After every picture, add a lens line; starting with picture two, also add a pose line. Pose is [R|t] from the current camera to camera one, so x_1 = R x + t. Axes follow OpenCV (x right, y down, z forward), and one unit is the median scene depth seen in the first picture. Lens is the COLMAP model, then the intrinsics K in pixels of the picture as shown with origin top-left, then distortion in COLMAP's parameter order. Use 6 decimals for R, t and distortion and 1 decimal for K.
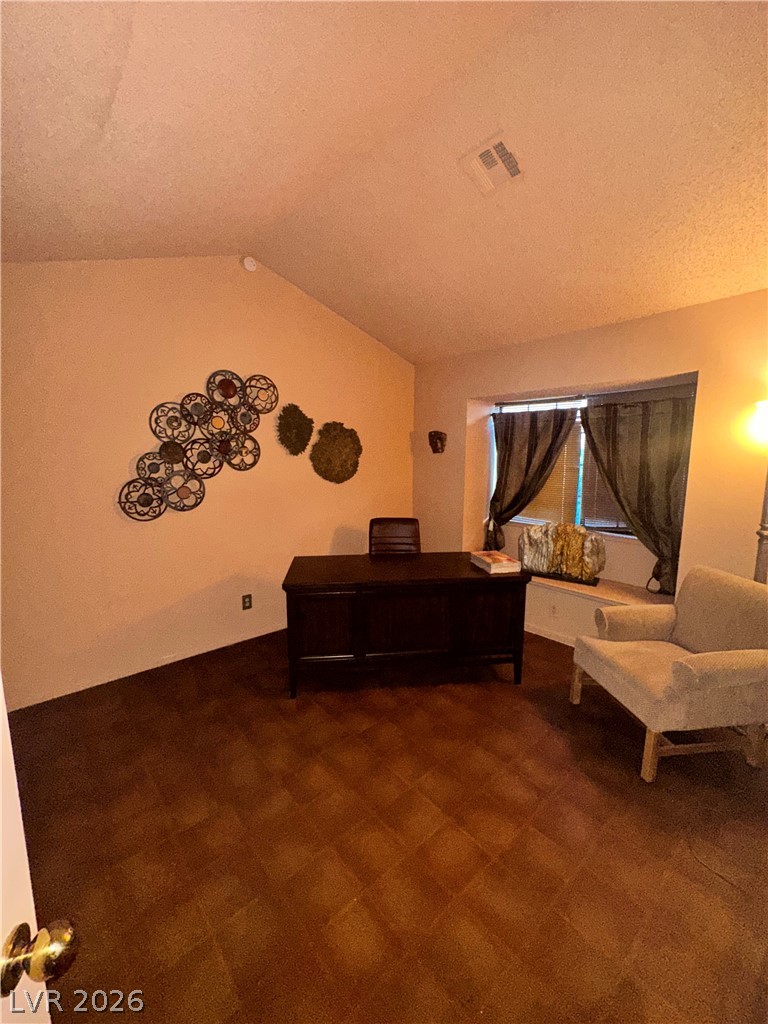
lens RADIAL K [[405.3, 0, 386.8], [0, 405.3, 511.0], [0, 0, 1]] dist [0.001224, -0.000207]
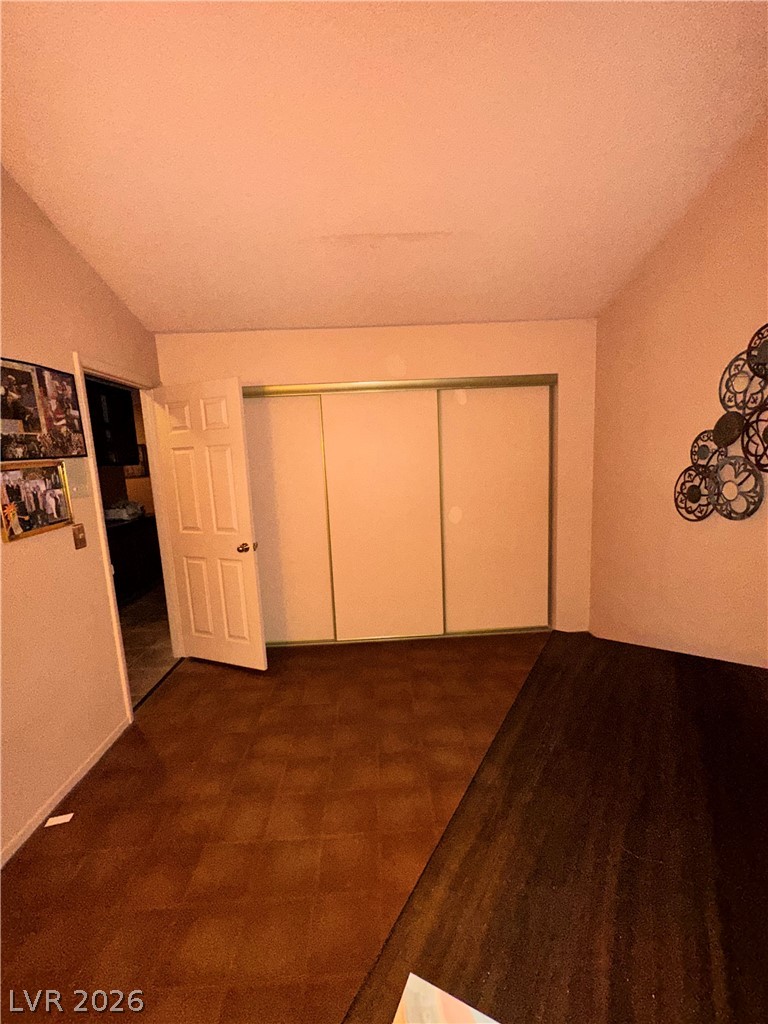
lens RADIAL K [[405.3, 0, 386.8], [0, 405.3, 511.0], [0, 0, 1]] dist [0.001224, -0.000207]
pose [[-0.633107, 0.133864, -0.762401, 0.359603], [-0.057749, 0.974020, 0.218977, -0.129390], [0.771907, 0.182664, -0.608929, 1.016097]]
